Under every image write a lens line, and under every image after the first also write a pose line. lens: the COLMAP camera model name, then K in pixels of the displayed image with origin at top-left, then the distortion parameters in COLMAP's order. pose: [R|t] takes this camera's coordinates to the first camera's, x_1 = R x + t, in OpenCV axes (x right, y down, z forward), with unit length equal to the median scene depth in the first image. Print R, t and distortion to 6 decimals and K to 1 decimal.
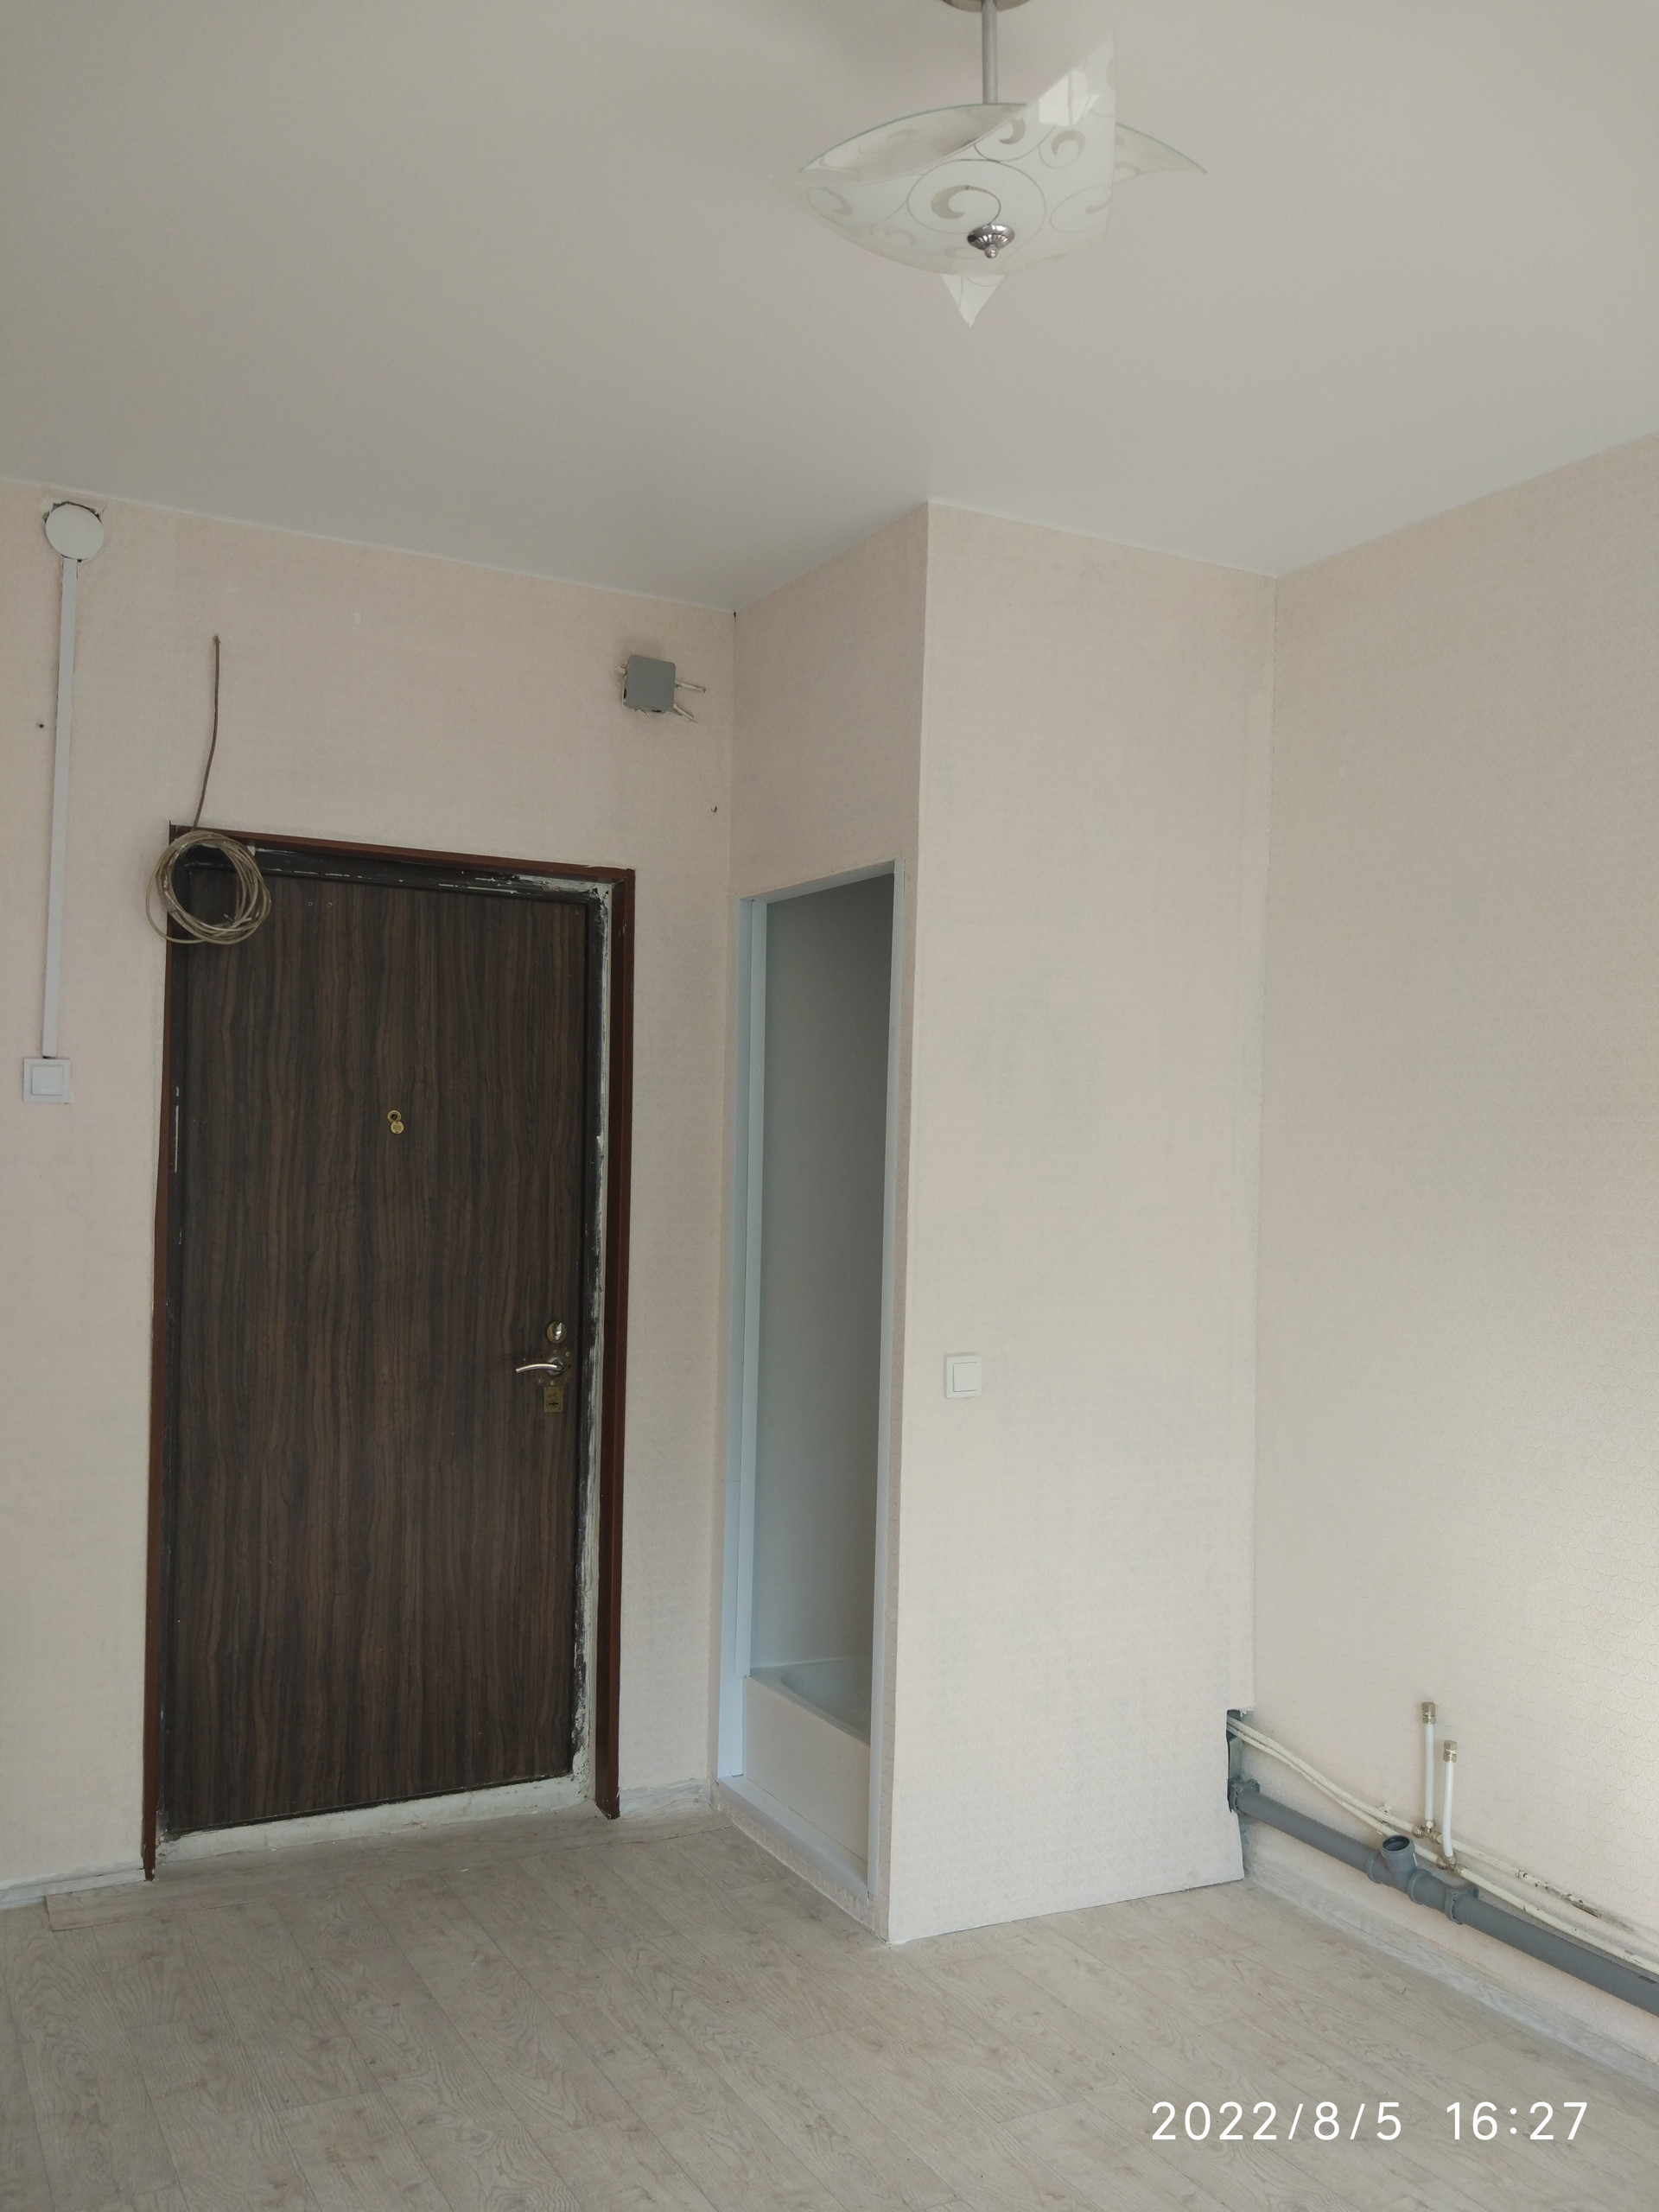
lens RADIAL K [[1925.3, 0, 838.0], [0, 1925.3, 1084.0], [0, 0, 1]] dist [0.137335, -0.193184]
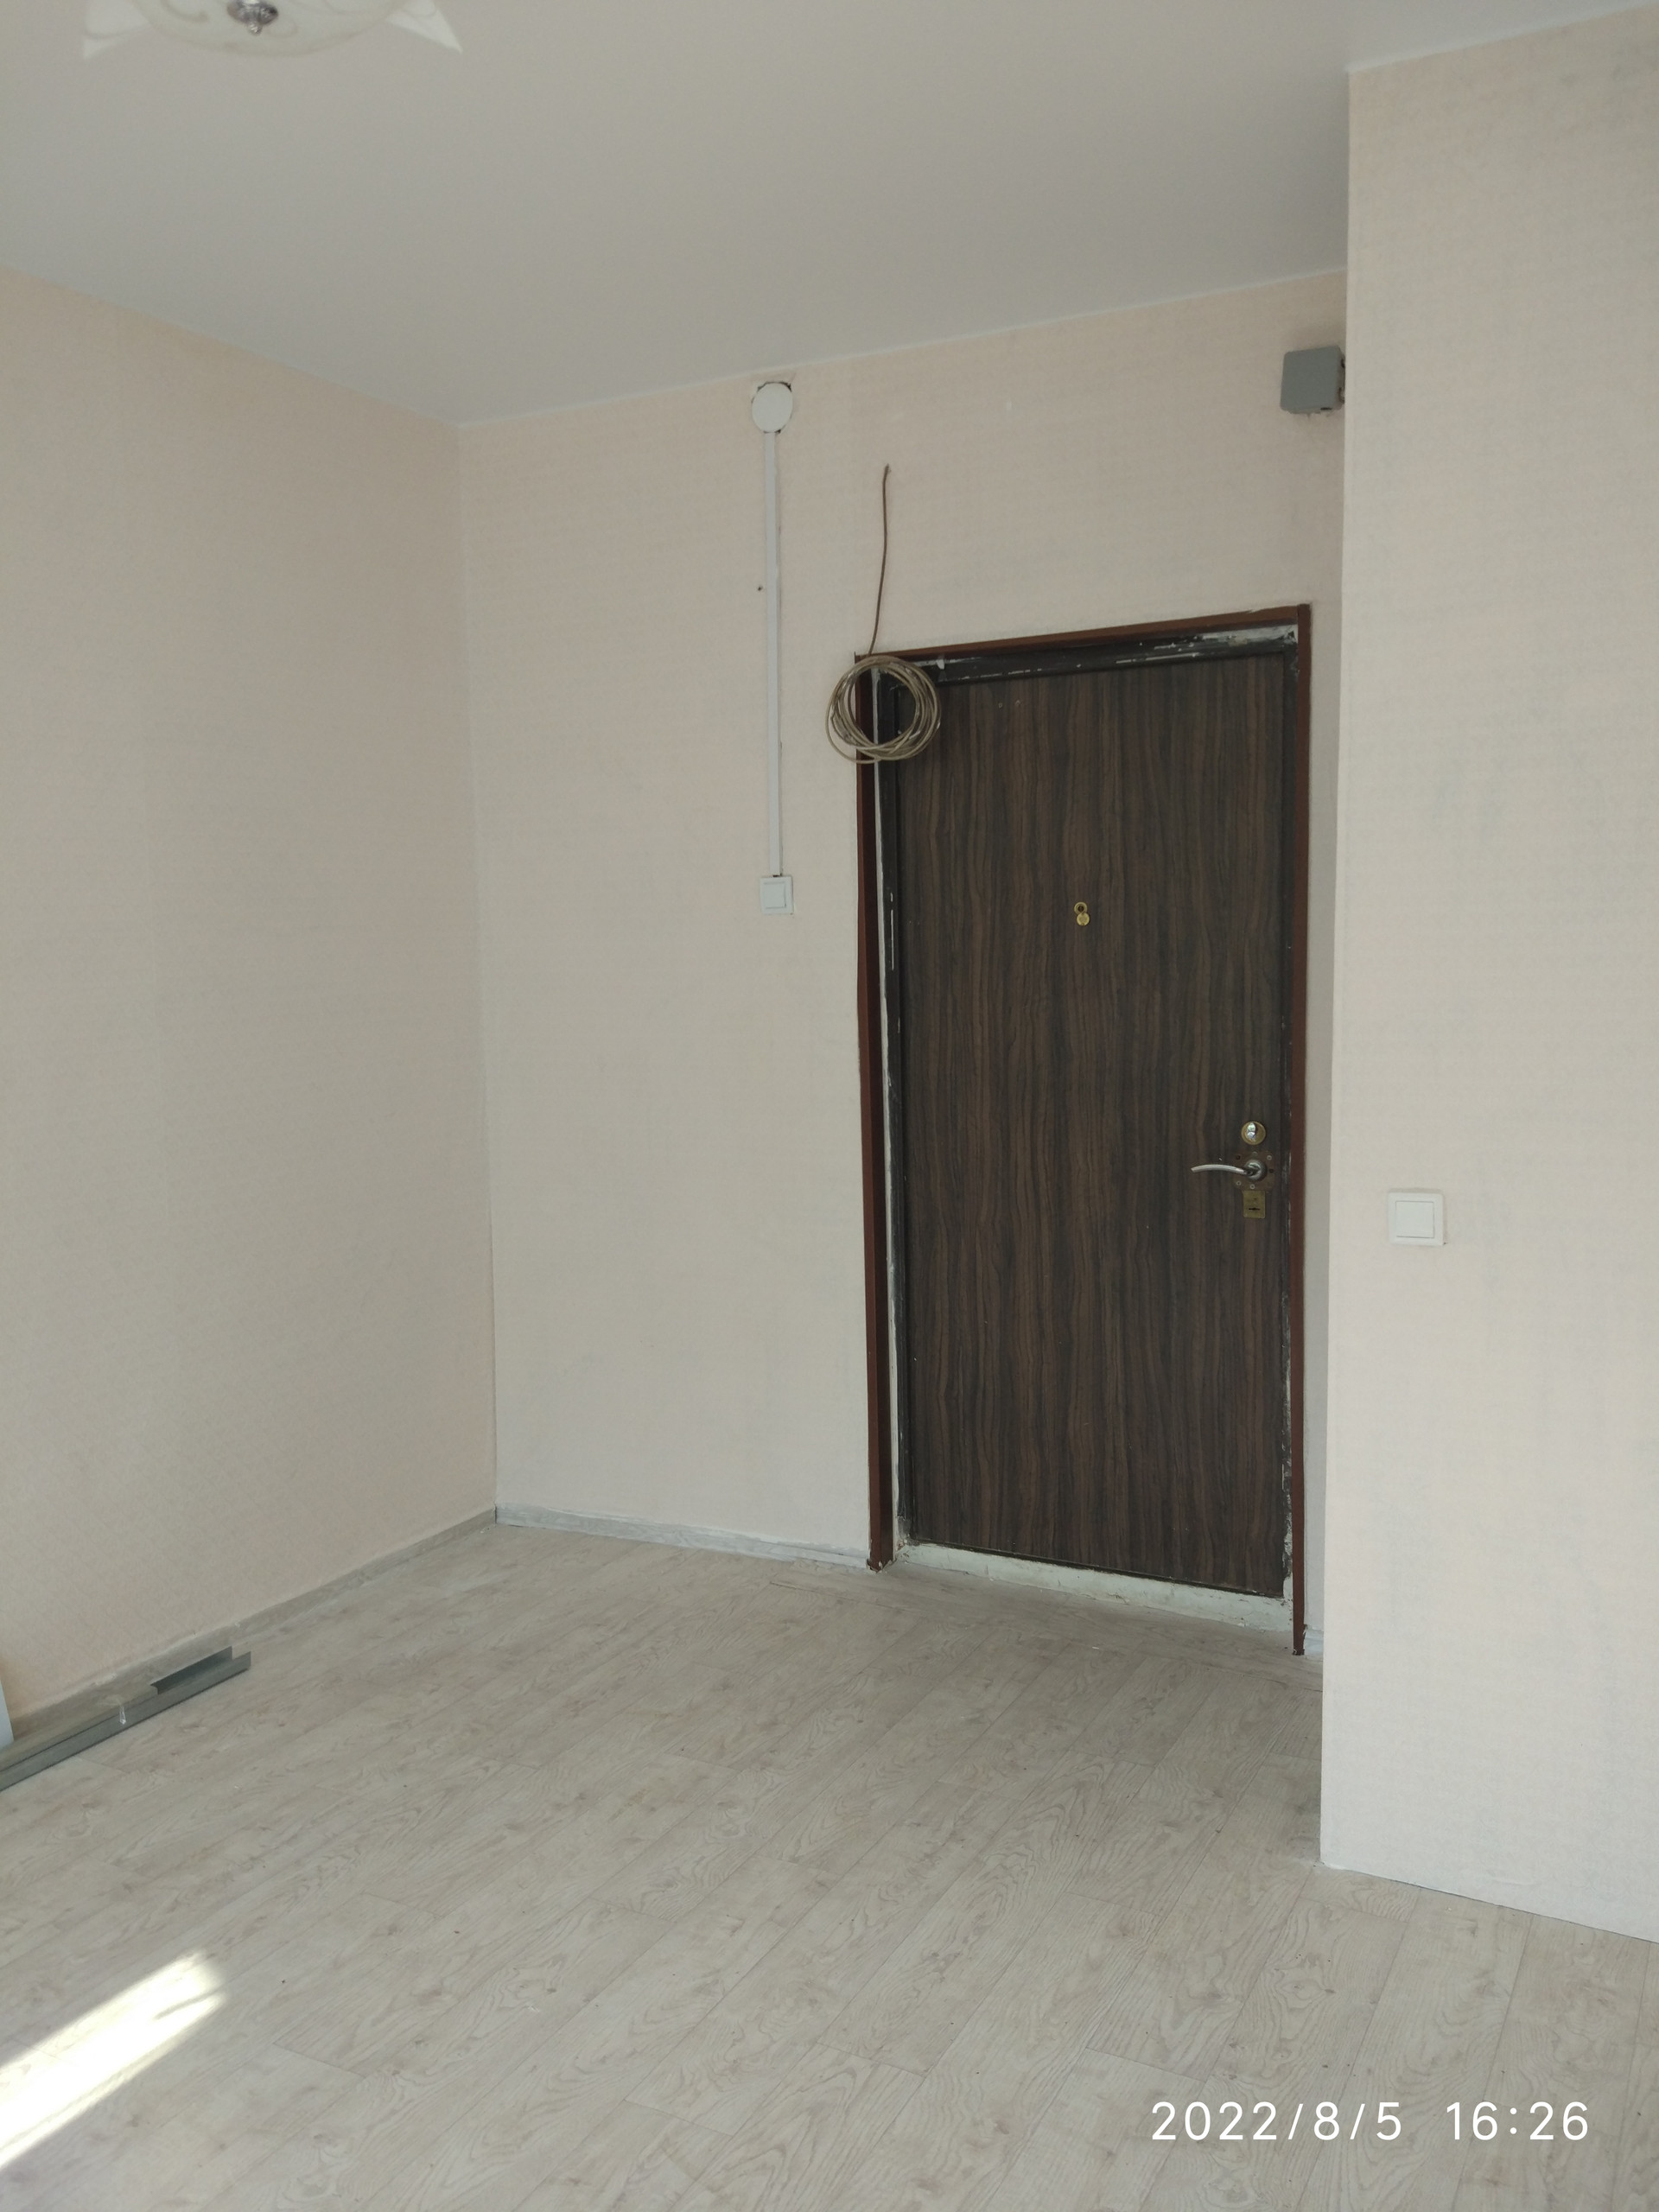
lens RADIAL K [[1925.3, 0, 811.9], [0, 1925.3, 1084.0], [0, 0, 1]] dist [0.137335, -0.193184]
pose [[0.525243, 0.036143, -0.850184, 0.557497], [0.067799, 0.994144, 0.084149, 0.013966], [0.848247, -0.101841, 0.519717, 0.362114]]
